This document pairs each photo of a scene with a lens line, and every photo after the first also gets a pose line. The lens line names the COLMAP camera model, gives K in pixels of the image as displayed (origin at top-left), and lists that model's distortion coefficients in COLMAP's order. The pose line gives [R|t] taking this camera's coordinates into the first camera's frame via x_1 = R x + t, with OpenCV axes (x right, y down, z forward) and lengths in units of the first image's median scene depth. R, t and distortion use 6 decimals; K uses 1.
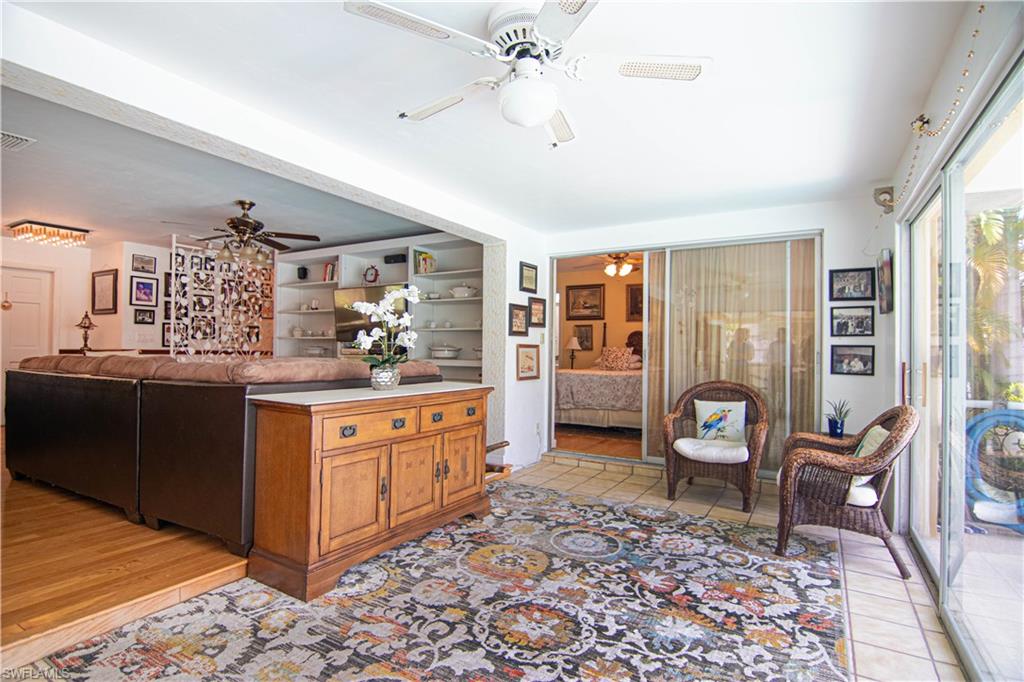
lens RADIAL K [[518.9, 0, 508.7], [0, 518.9, 346.0], [0, 0, 1]] dist [-0.004723, -0.013227]
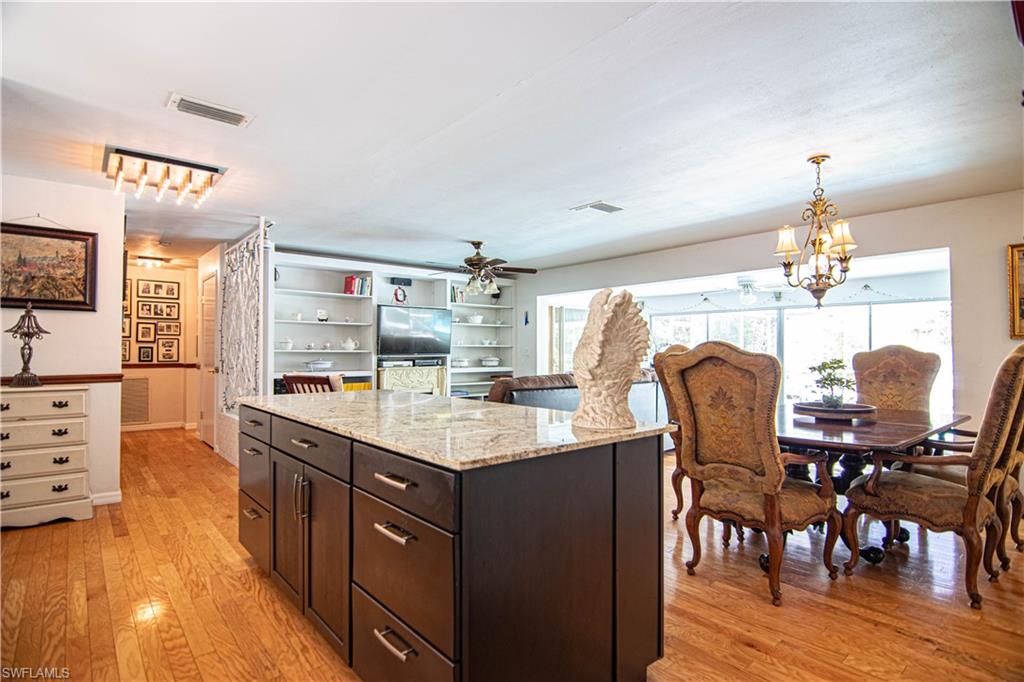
lens RADIAL K [[518.9, 0, 508.7], [0, 518.9, 346.0], [0, 0, 1]] dist [-0.004723, -0.013227]
pose [[0.331193, -0.000752, 0.943563, -1.328667], [-0.005210, 0.999983, 0.002625, -0.033471], [-0.943549, -0.005786, 0.331183, 0.436190]]
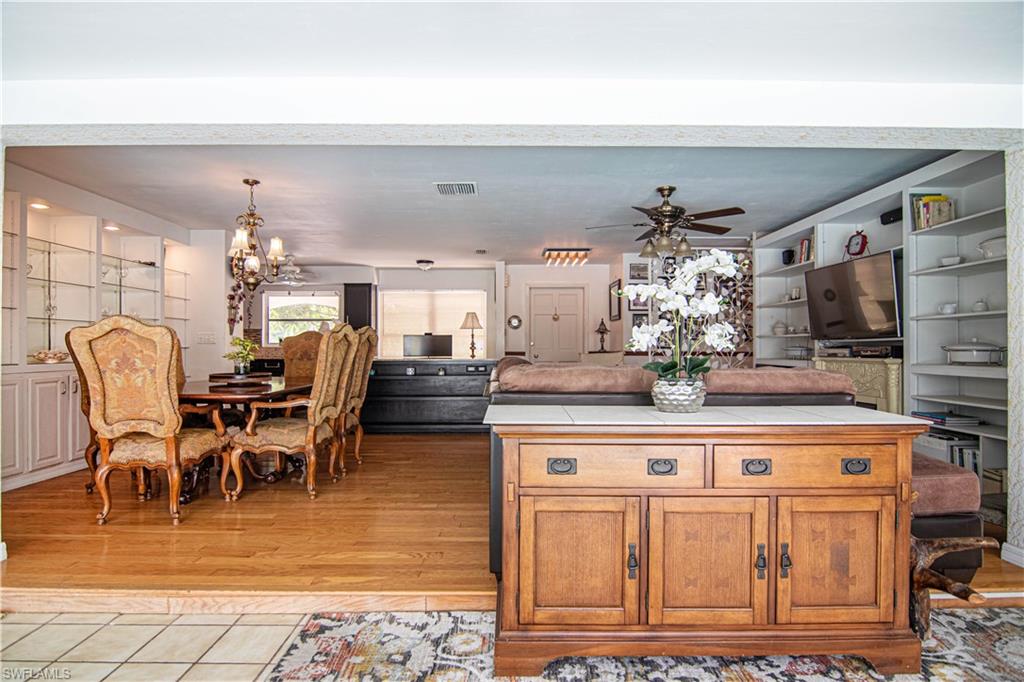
lens RADIAL K [[533.5, 0, 508.4], [0, 533.5, 345.8], [0, 0, 1]] dist [0.000305, -0.019981]
pose [[0.510686, -0.013733, -0.859658, 0.121930], [0.013053, 0.999881, -0.008218, 0.001231], [0.859668, -0.007024, 0.510804, 0.234001]]
